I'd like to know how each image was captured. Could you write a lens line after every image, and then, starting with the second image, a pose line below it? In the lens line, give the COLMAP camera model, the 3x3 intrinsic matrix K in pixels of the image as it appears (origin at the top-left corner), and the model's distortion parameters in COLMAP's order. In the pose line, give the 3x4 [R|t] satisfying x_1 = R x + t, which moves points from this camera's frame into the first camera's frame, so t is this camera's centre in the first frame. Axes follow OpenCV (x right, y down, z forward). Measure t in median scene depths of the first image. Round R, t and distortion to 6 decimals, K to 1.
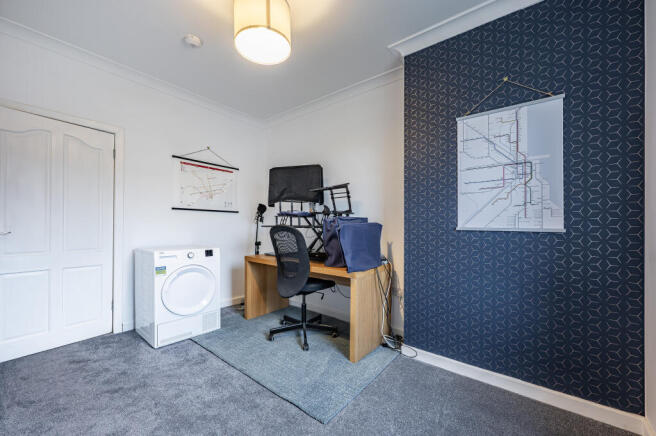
lens RADIAL K [[256.1, 0, 328.0], [0, 256.1, 218.0], [0, 0, 1]] dist [0.000449, -0.000012]
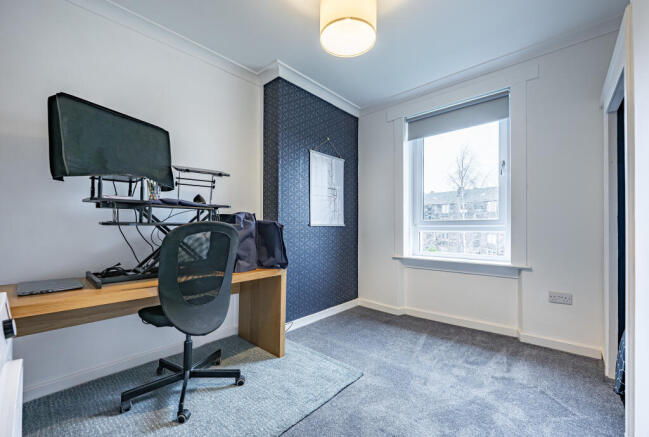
lens RADIAL K [[264.2, 0, 324.5], [0, 264.2, 218.5], [0, 0, 1]] dist [-0.000128, 0.000009]
pose [[0.065248, 0.017697, 0.997712, -0.935926], [-0.019285, 0.999678, -0.016470, 0.025494], [-0.997683, -0.018166, 0.065568, 0.769432]]
